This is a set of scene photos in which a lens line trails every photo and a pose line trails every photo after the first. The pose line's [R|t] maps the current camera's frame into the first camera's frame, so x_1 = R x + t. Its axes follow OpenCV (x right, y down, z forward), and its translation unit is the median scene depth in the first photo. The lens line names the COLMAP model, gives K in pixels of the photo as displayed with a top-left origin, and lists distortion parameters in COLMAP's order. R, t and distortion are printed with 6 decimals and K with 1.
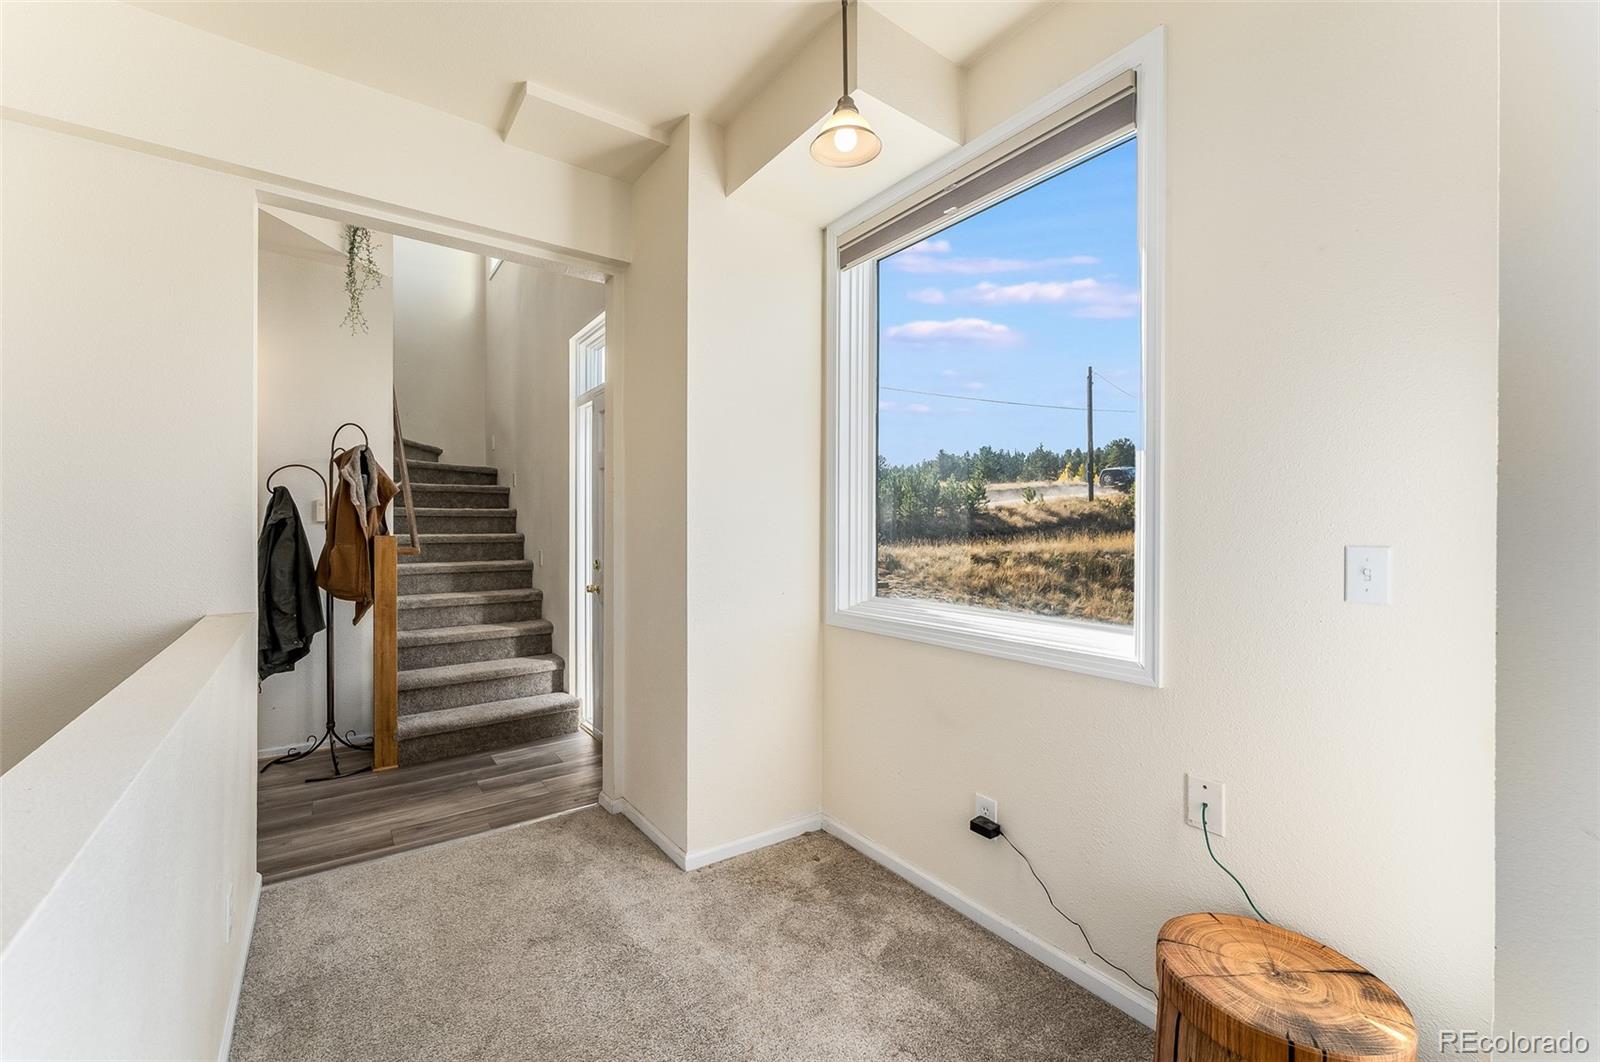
lens RADIAL K [[647.5, 0, 801.6], [0, 647.5, 522.0], [0, 0, 1]] dist [0.000287, 0.000061]
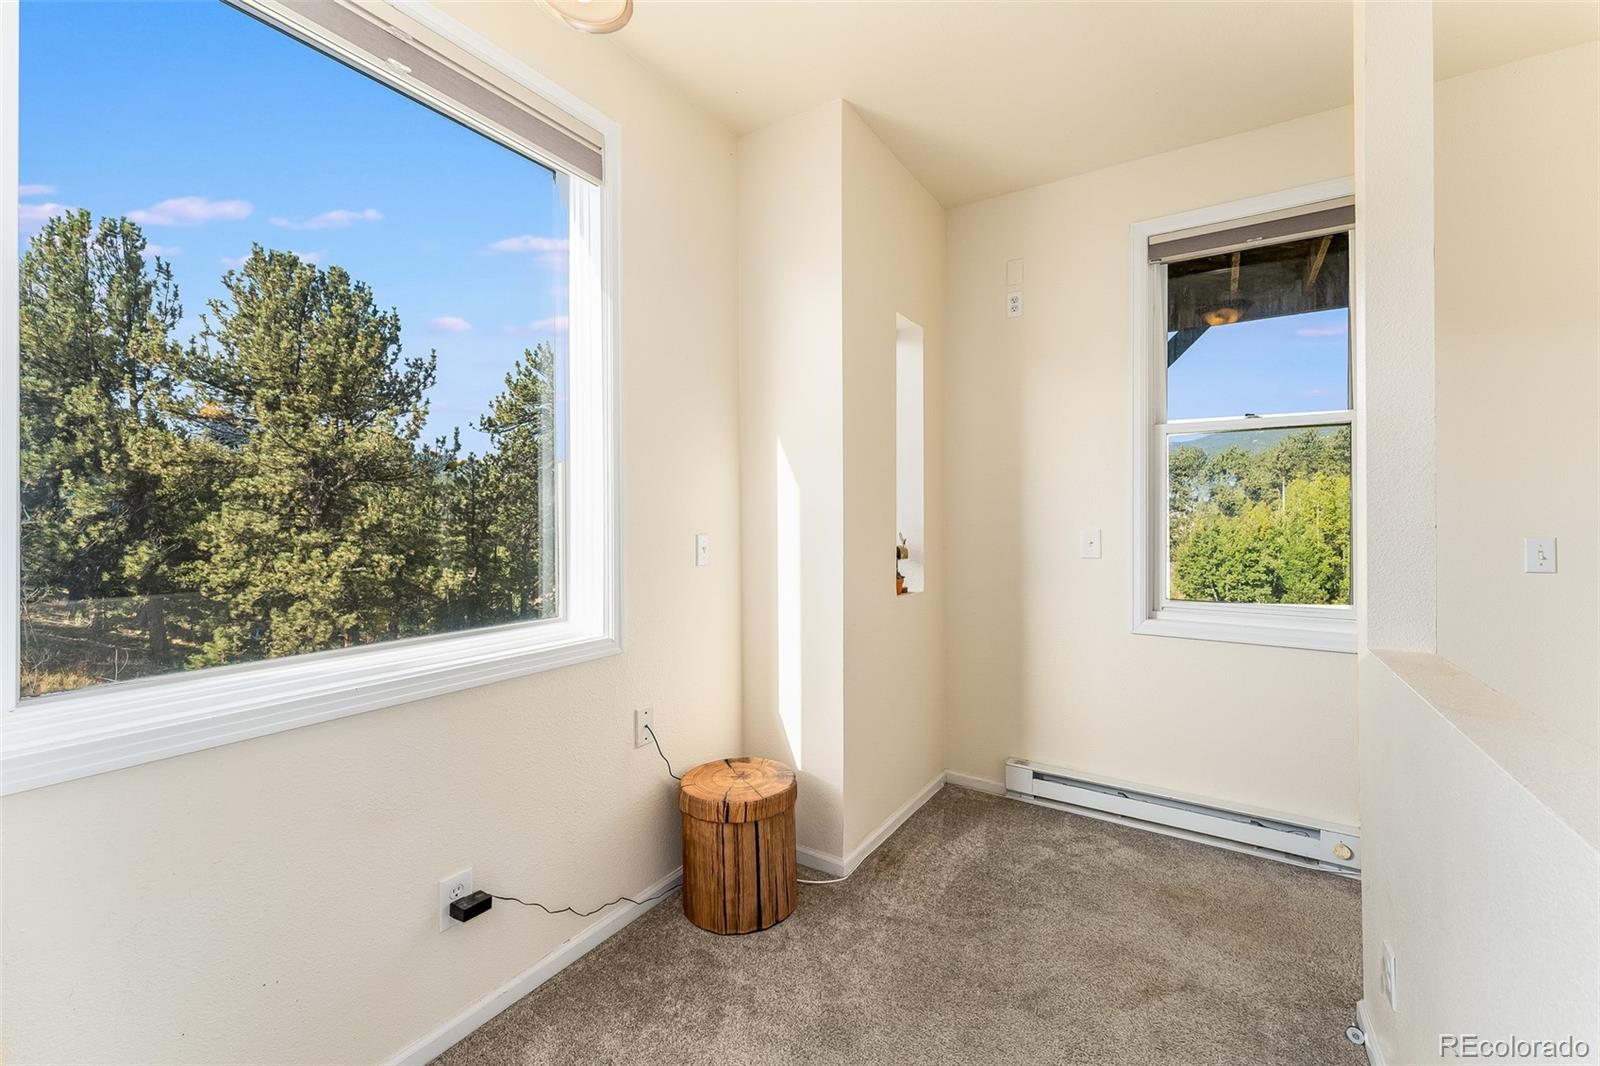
lens RADIAL K [[640.7, 0, 796.7], [0, 640.7, 513.2], [0, 0, 1]] dist [0.000334, 0.000207]
pose [[-0.347306, 0.007363, 0.937723, -0.882229], [-0.006322, 0.999928, -0.010192, -0.005706], [-0.937731, -0.009468, -0.347234, 1.342723]]
